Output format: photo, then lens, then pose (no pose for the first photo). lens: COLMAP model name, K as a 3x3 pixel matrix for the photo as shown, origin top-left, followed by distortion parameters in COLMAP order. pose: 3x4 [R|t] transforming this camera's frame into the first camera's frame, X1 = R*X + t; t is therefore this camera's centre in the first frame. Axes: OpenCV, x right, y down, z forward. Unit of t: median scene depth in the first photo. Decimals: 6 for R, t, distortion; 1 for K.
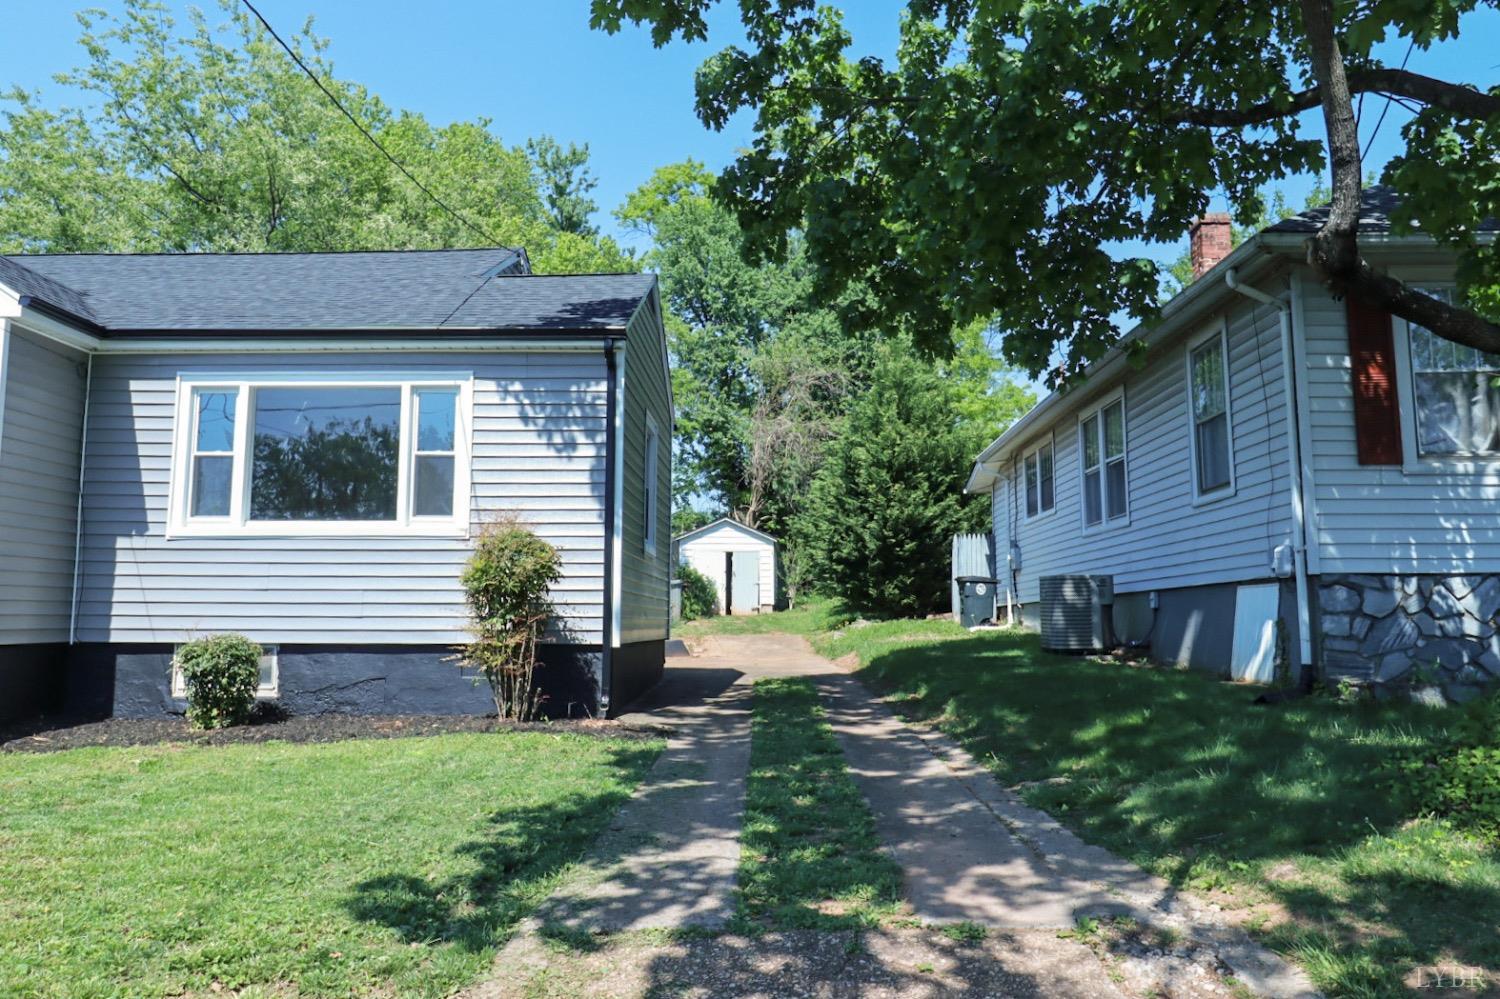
lens RADIAL K [[1107.8, 0, 752.8], [0, 1107.8, 502.3], [0, 0, 1]] dist [0.003613, -0.000902]
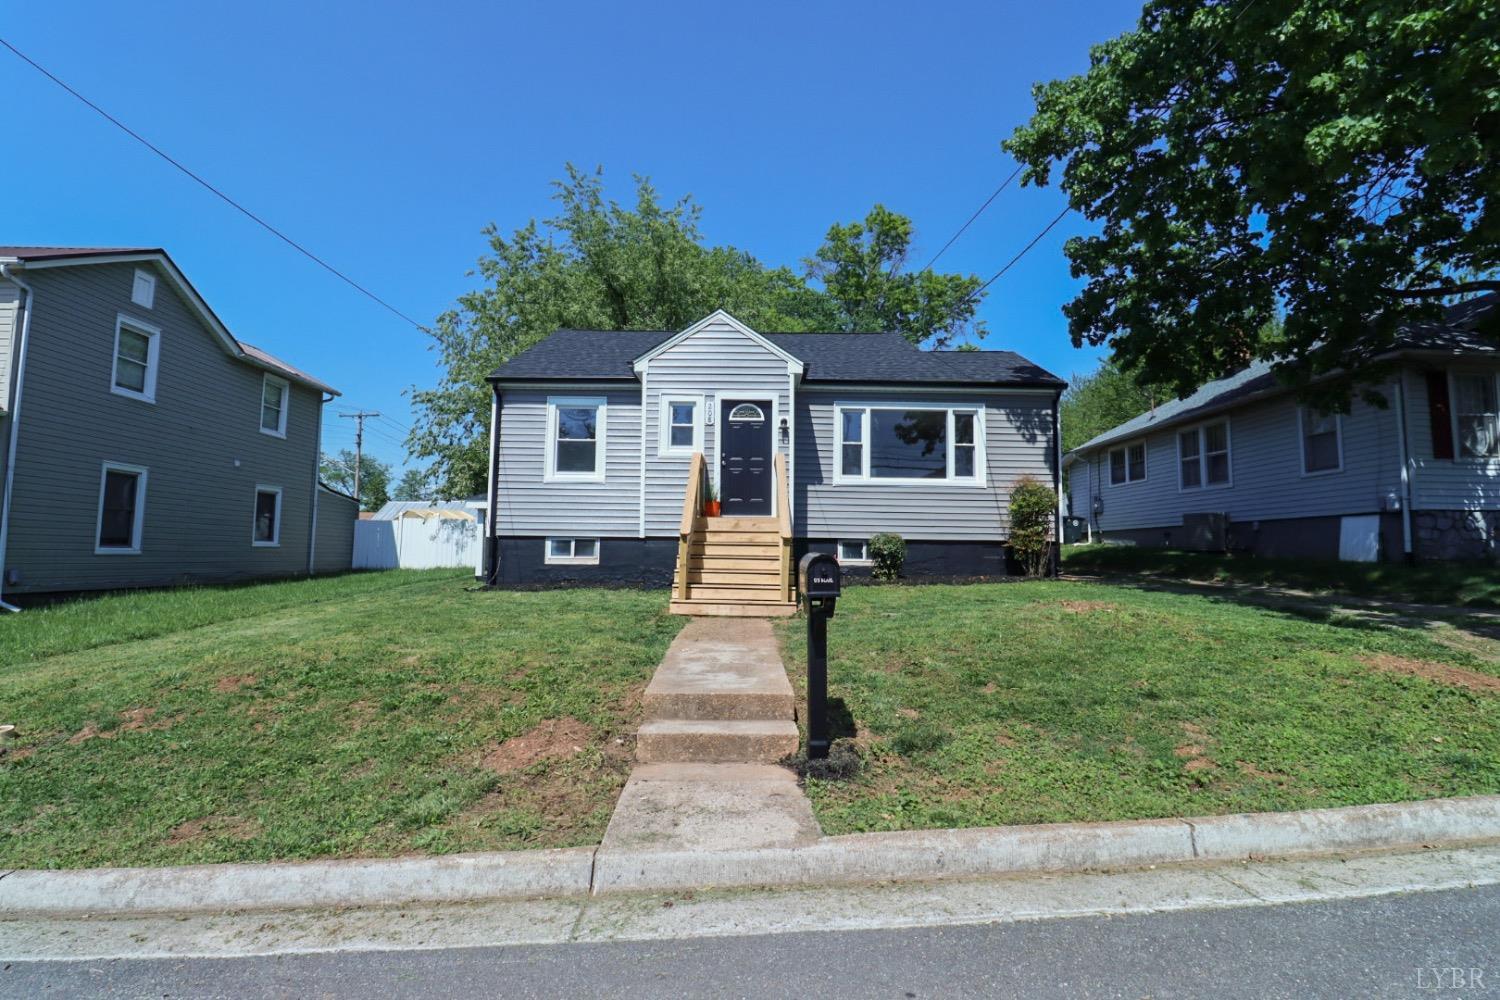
lens RADIAL K [[694.5, 0, 759.4], [0, 694.5, 497.1], [0, 0, 1]] dist [0.010715, -0.019067]
pose [[0.998938, 0.013619, 0.044016, -0.704273], [-0.014929, 0.999451, 0.029592, 0.017836], [-0.043589, -0.030217, 0.998592, -0.227313]]
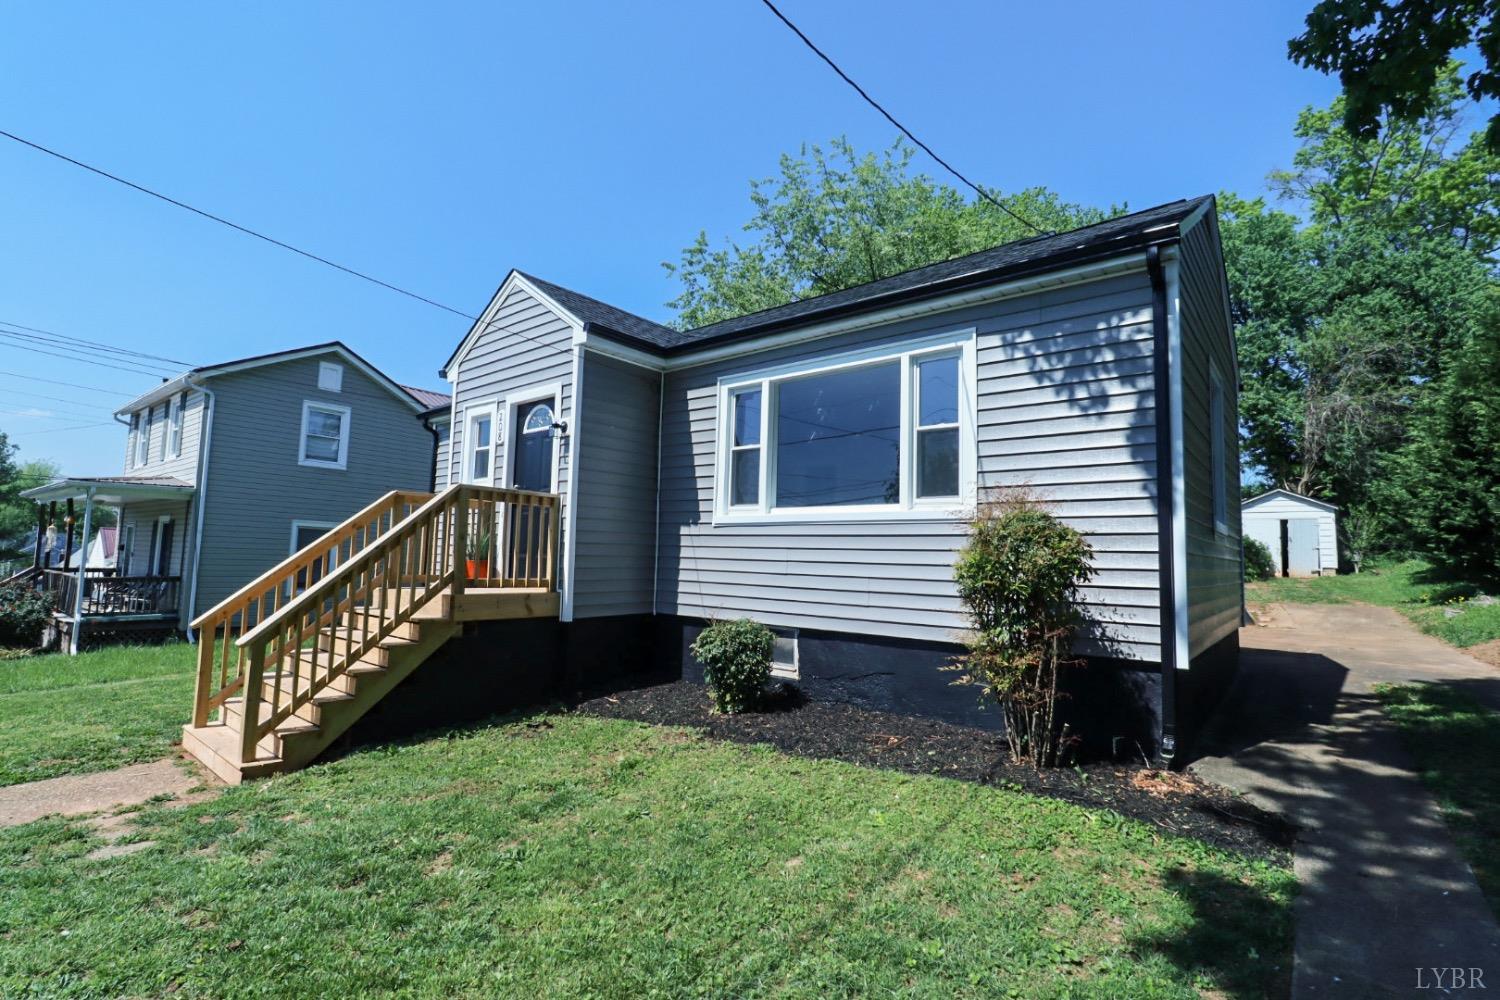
lens RADIAL K [[694.5, 0, 759.4], [0, 694.5, 497.1], [0, 0, 1]] dist [0.010715, -0.019067]
pose [[0.795554, -0.037755, -0.604705, -0.062756], [0.043969, 0.999023, -0.004530, 0.008726], [0.604285, -0.022984, 0.796437, 0.461281]]
